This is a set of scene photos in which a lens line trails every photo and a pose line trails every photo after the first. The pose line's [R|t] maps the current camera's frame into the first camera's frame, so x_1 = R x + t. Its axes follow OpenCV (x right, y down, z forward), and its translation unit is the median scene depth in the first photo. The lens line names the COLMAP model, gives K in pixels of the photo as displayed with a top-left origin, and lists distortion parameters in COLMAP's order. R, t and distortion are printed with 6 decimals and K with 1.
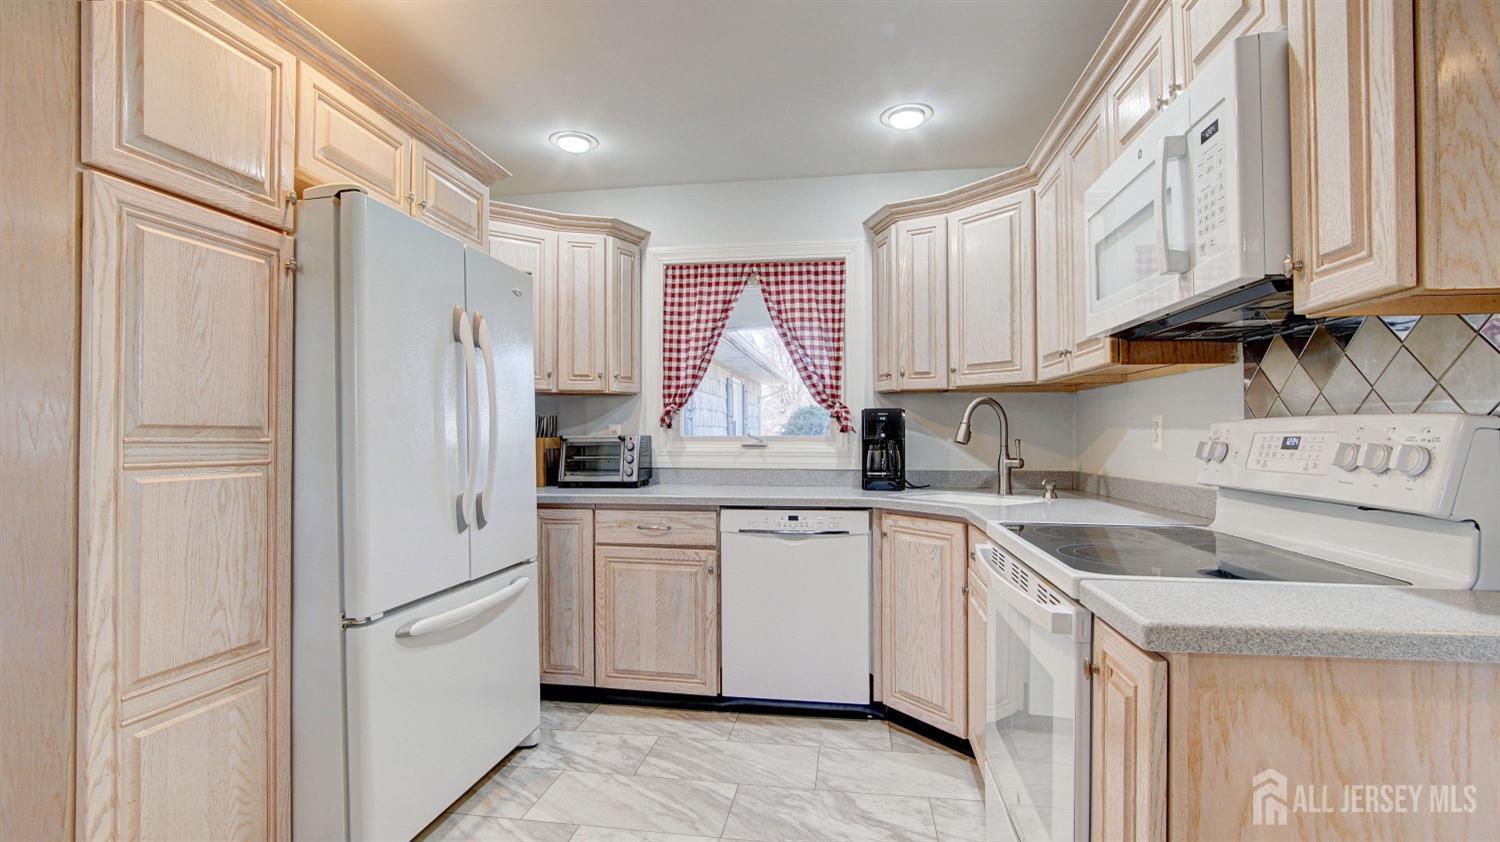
lens RADIAL K [[676.4, 0, 758.1], [0, 676.4, 429.9], [0, 0, 1]] dist [-0.040229, 0.009100]
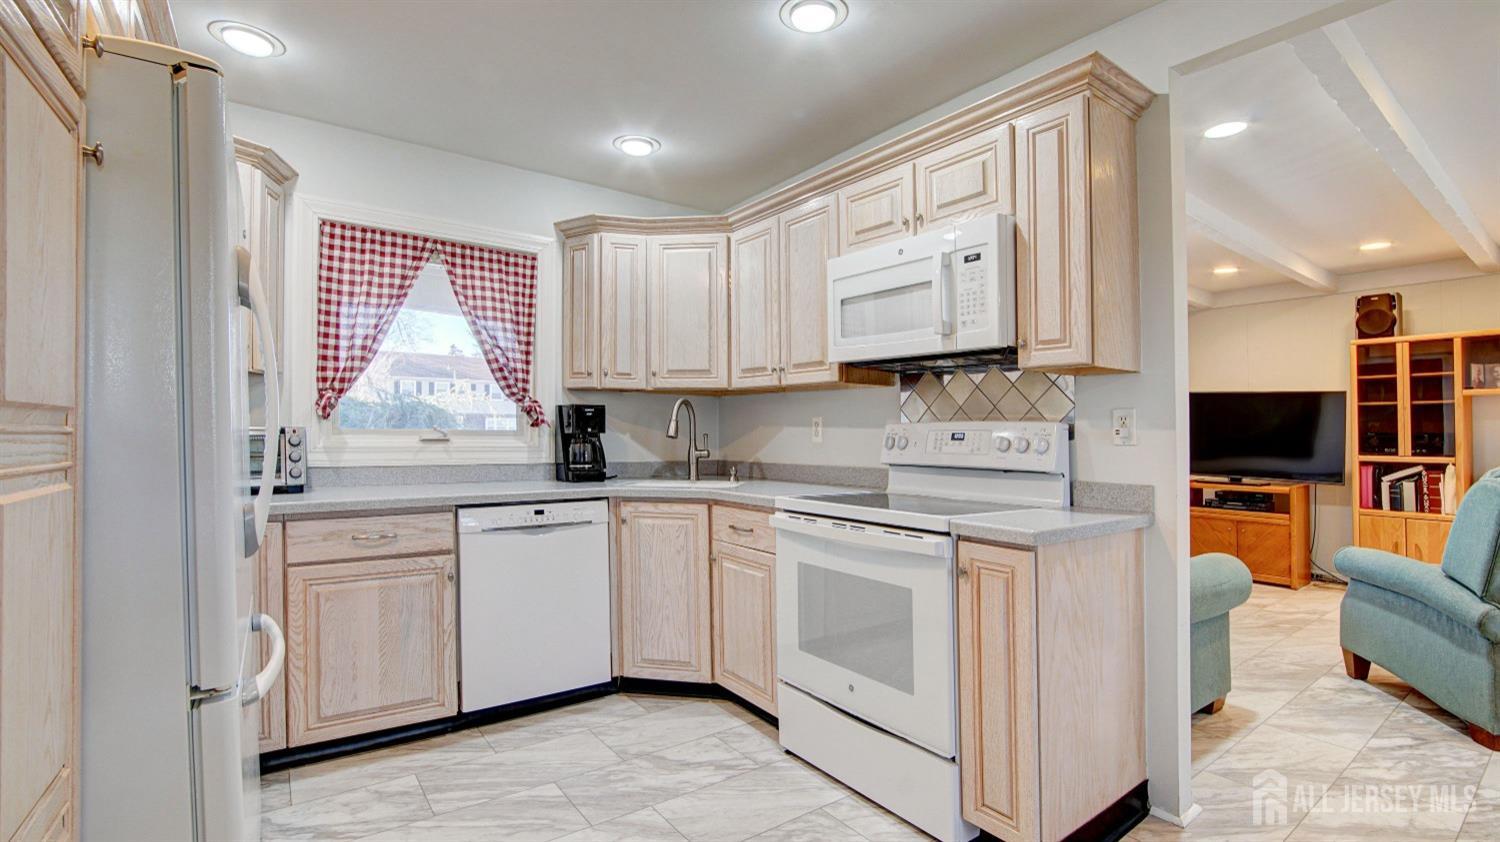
lens RADIAL K [[676.4, 0, 755.8], [0, 676.4, 412.0], [0, 0, 1]] dist [-0.040229, 0.009100]
pose [[0.701043, 0.028406, 0.712553, -0.473178], [-0.013414, 0.999555, -0.026650, 0.005503], [-0.712993, 0.009124, 0.701112, 0.082896]]
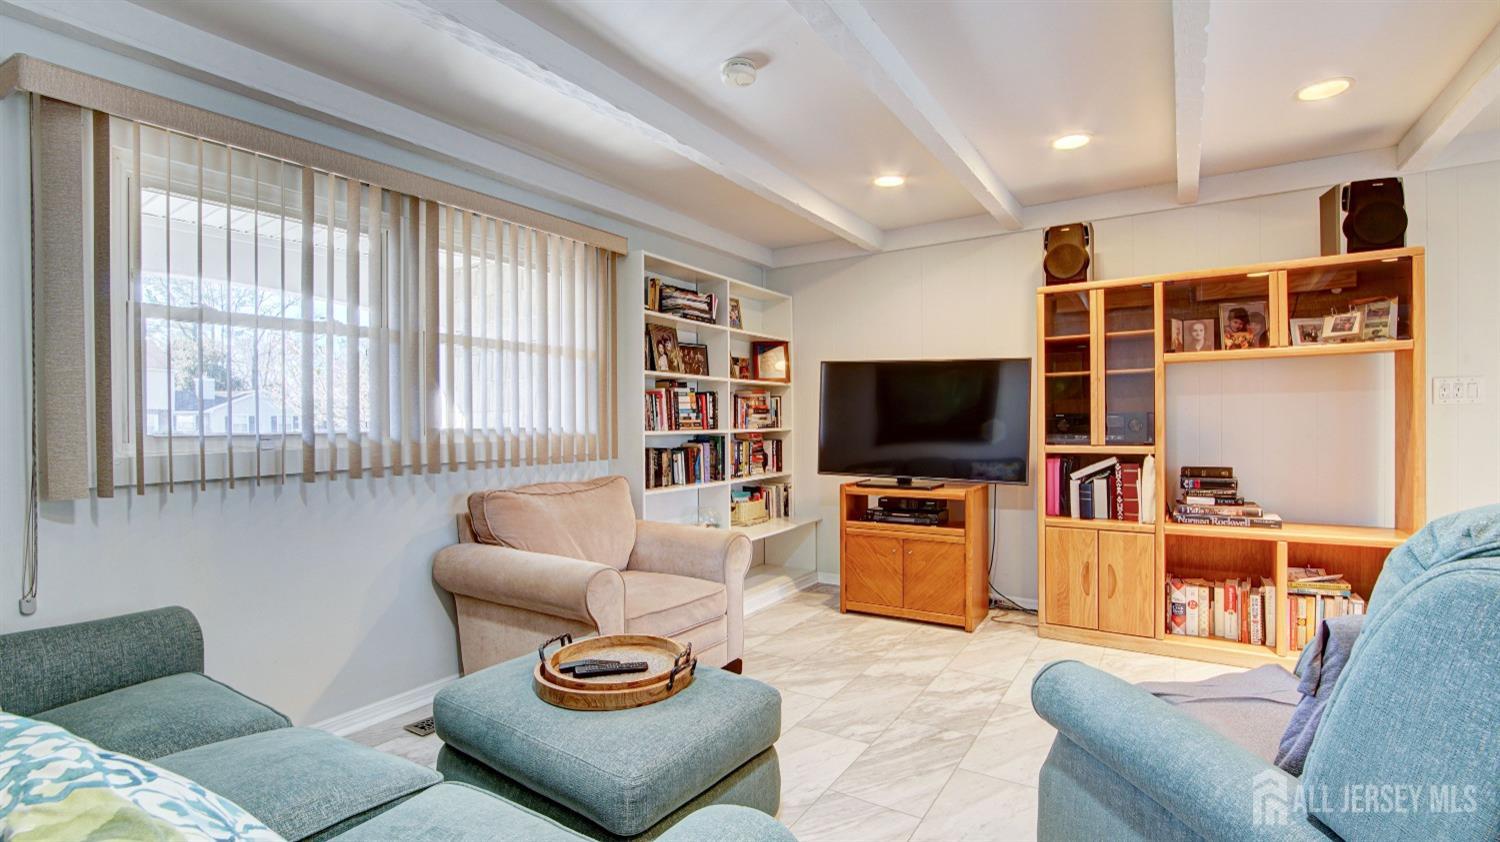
lens RADIAL K [[676.4, 0, 741.3], [0, 676.4, 431.8], [0, 0, 1]] dist [-0.040229, 0.009100]
pose [[0.420429, -0.019163, 0.907123, 0.589390], [0.006246, 0.999814, 0.018226, -0.000636], [-0.907304, -0.001997, 0.420470, 0.164217]]
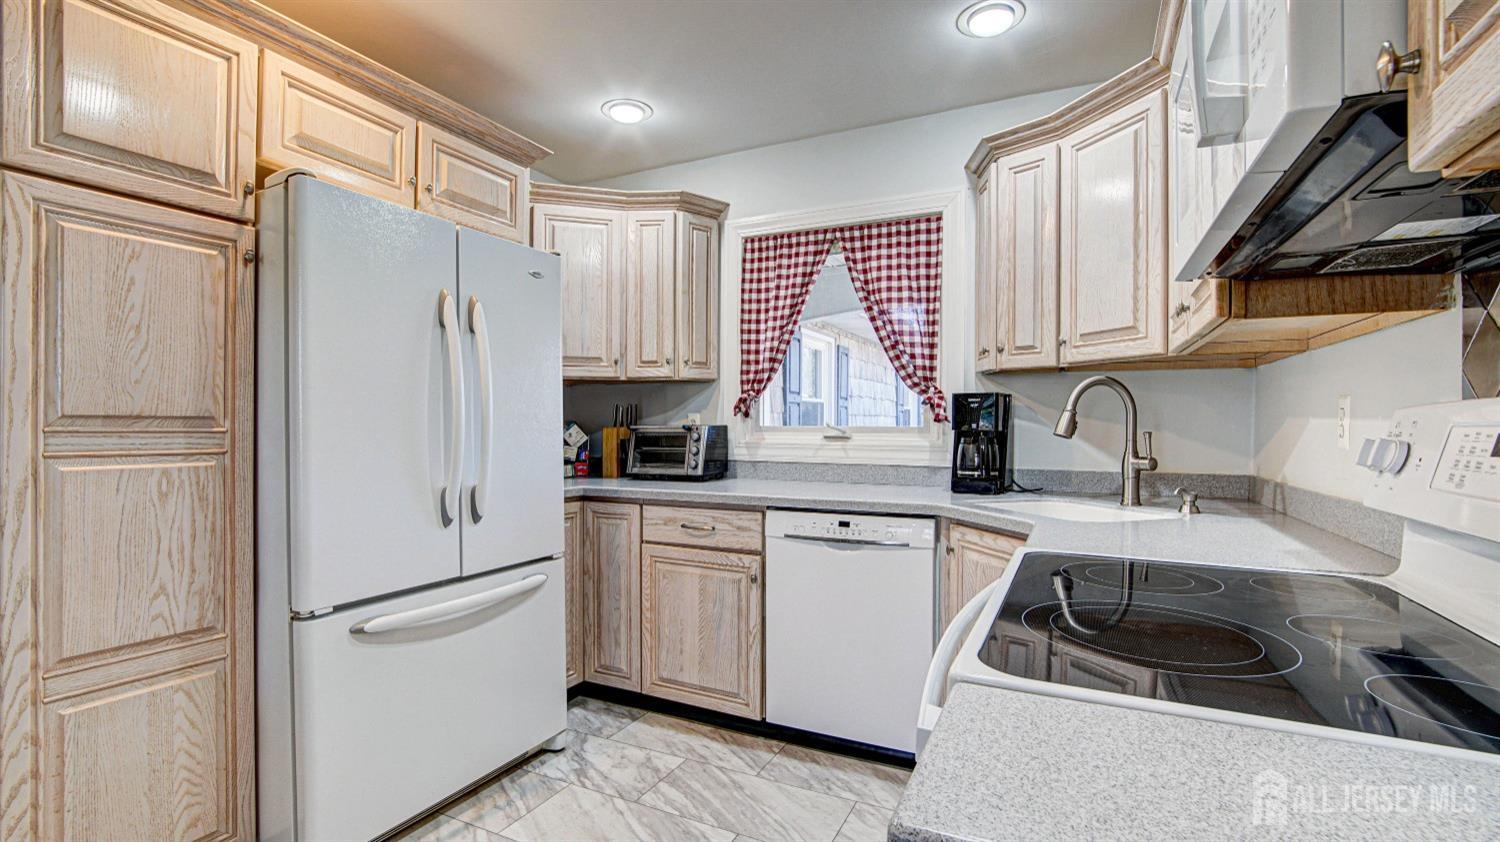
lens RADIAL K [[676.4, 0, 755.9], [0, 676.4, 434.3], [0, 0, 1]] dist [-0.040229, 0.009100]
pose [[0.953293, 0.006466, -0.301977, 0.217356], [0.000331, 0.999748, 0.022454, -0.000190], [0.302046, -0.021506, 0.953051, 0.182272]]
